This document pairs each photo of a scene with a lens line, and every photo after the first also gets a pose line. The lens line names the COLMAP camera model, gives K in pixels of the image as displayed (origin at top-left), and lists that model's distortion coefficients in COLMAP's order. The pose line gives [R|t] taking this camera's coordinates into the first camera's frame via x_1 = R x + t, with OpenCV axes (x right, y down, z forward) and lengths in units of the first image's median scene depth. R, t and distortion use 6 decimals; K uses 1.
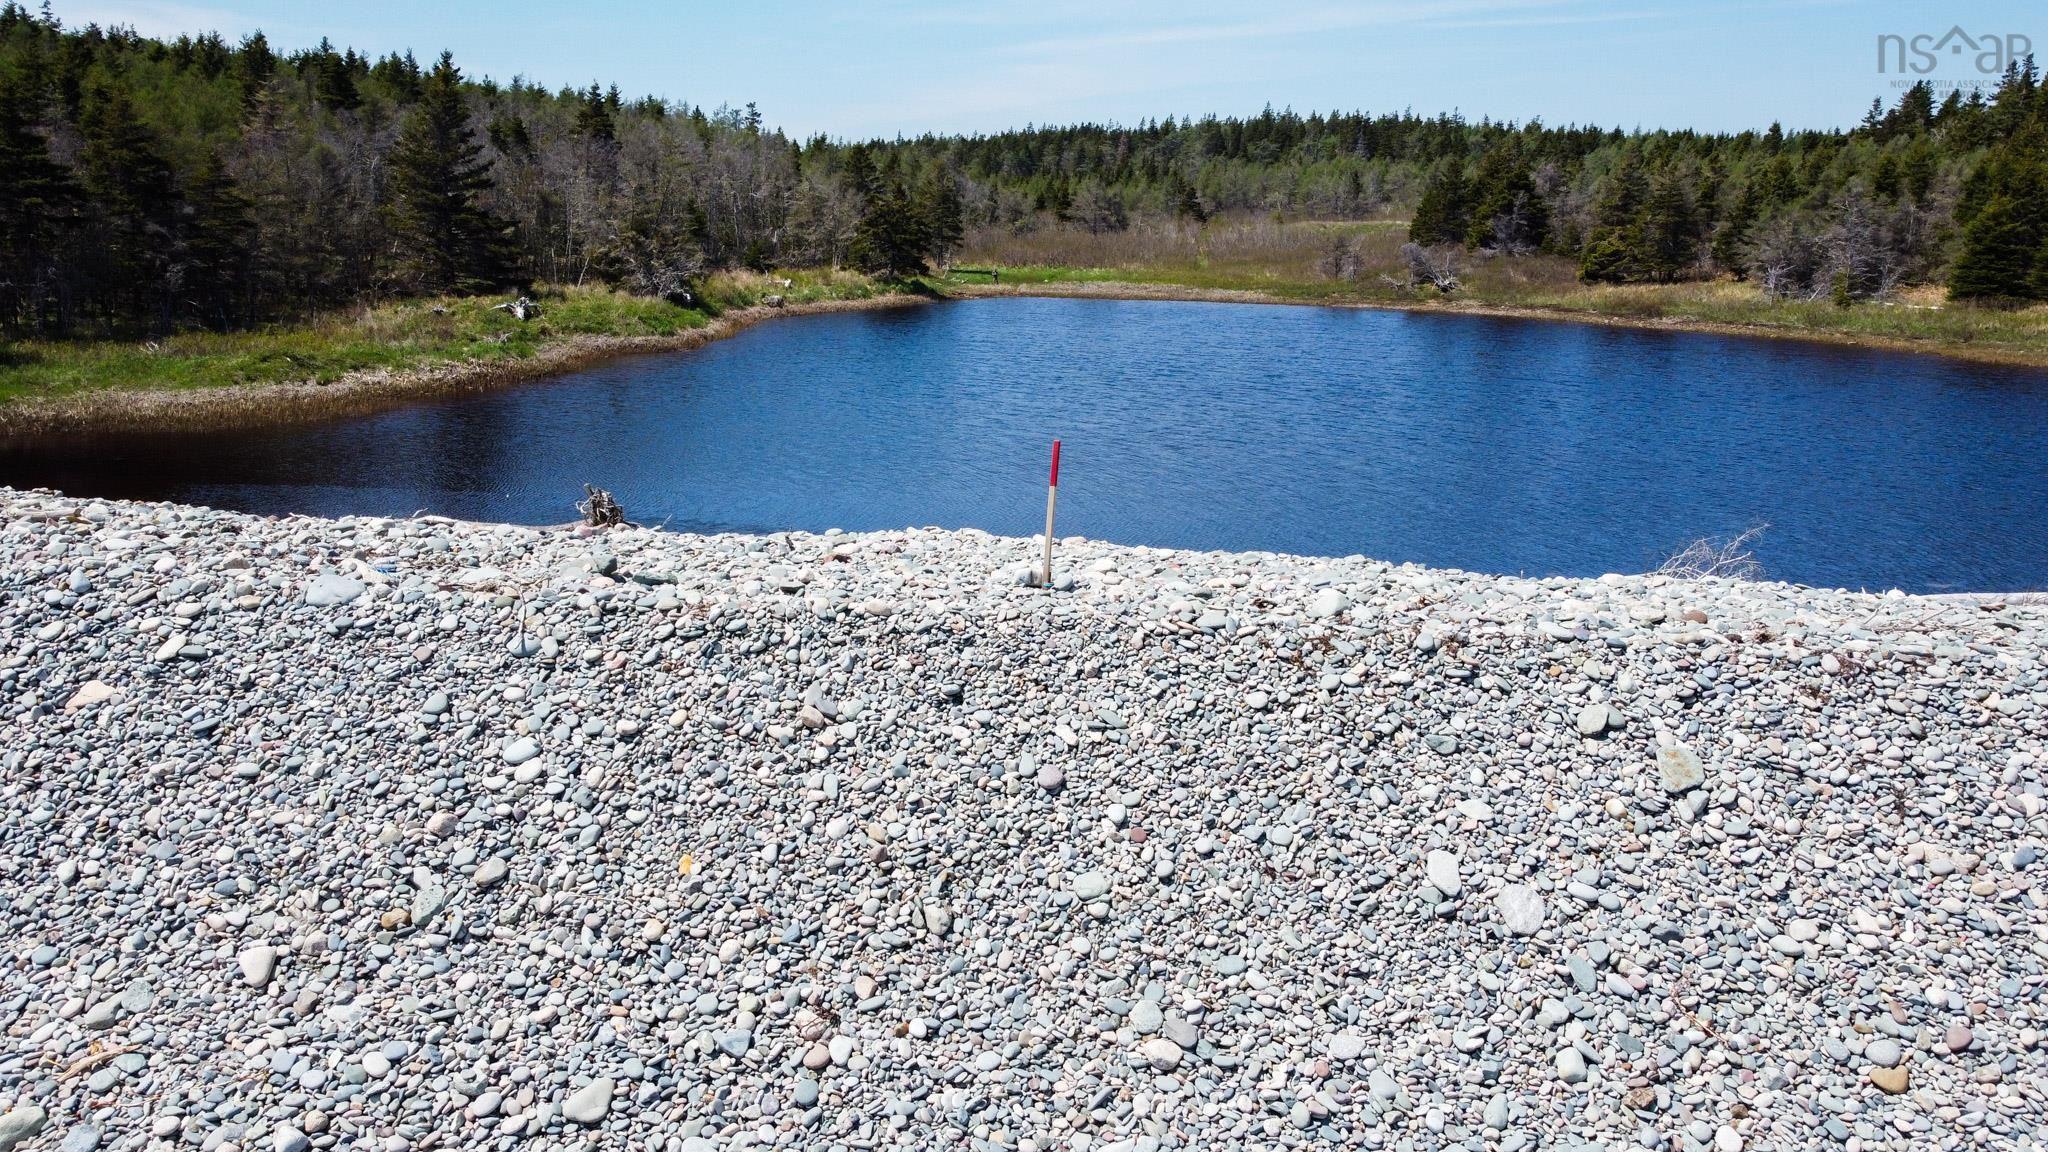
lens RADIAL K [[1525.3, 0, 1026.0], [0, 1525.3, 568.2], [0, 0, 1]] dist [0.015131, 0.001519]
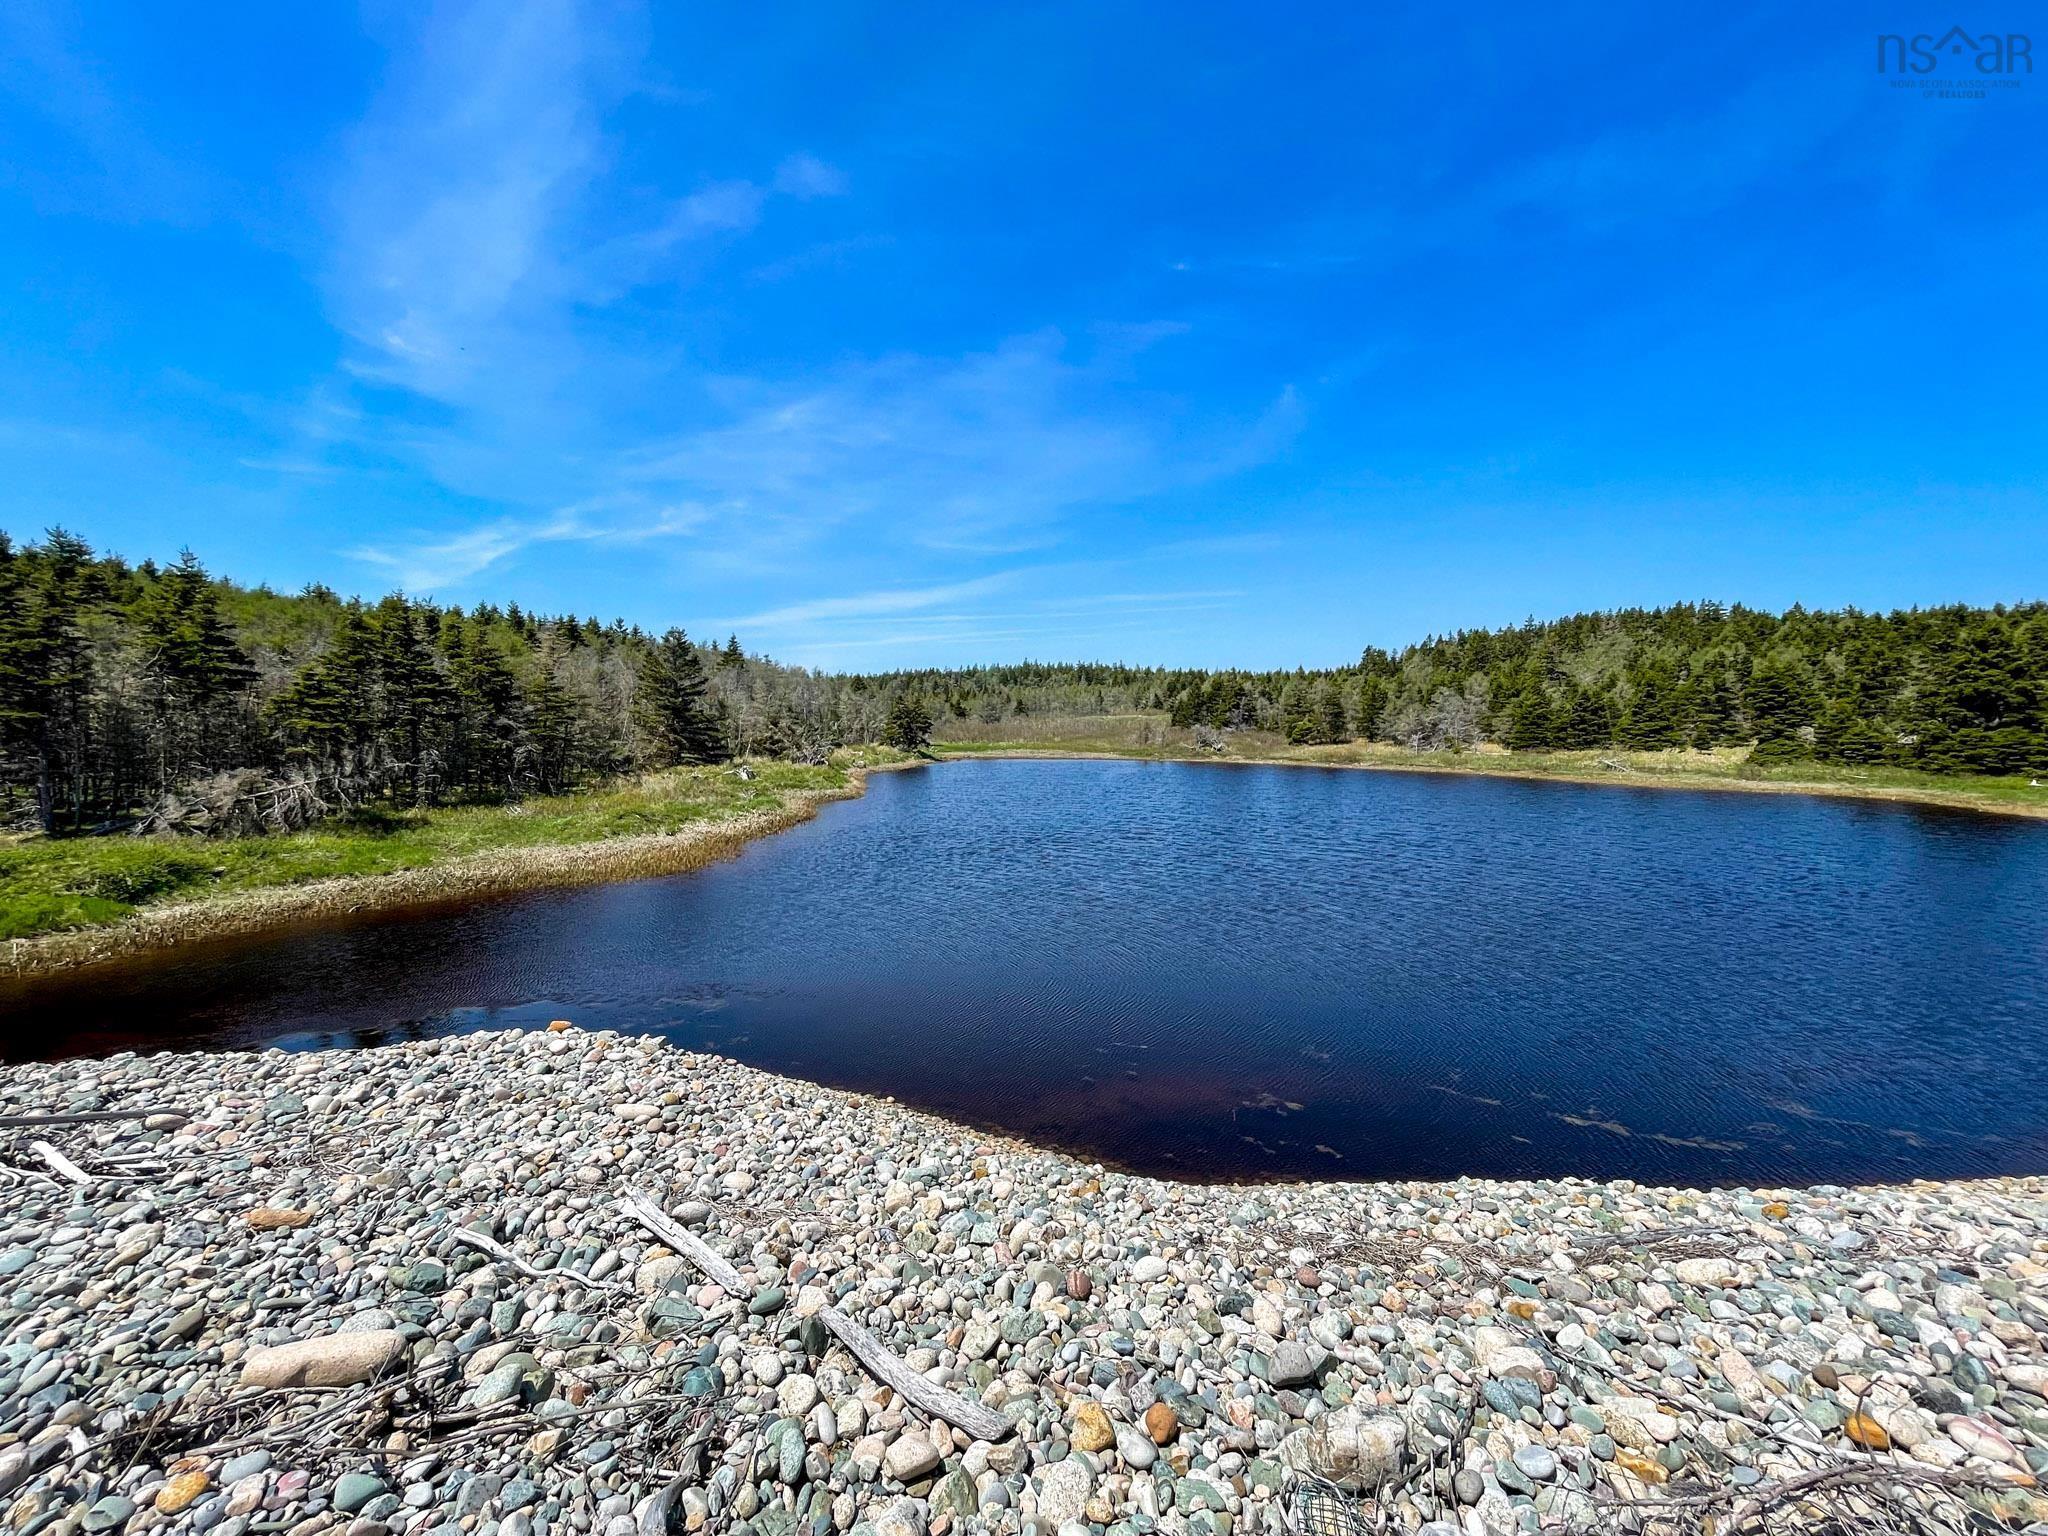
lens RADIAL K [[817.0, 0, 1011.6], [0, 817.0, 751.5], [0, 0, 1]] dist [0.008177, -0.000712]
pose [[0.984086, -0.021357, 0.176406, -0.148813], [0.053711, 0.982065, -0.180731, -0.024901], [-0.169382, 0.187330, 0.967583, 0.137613]]
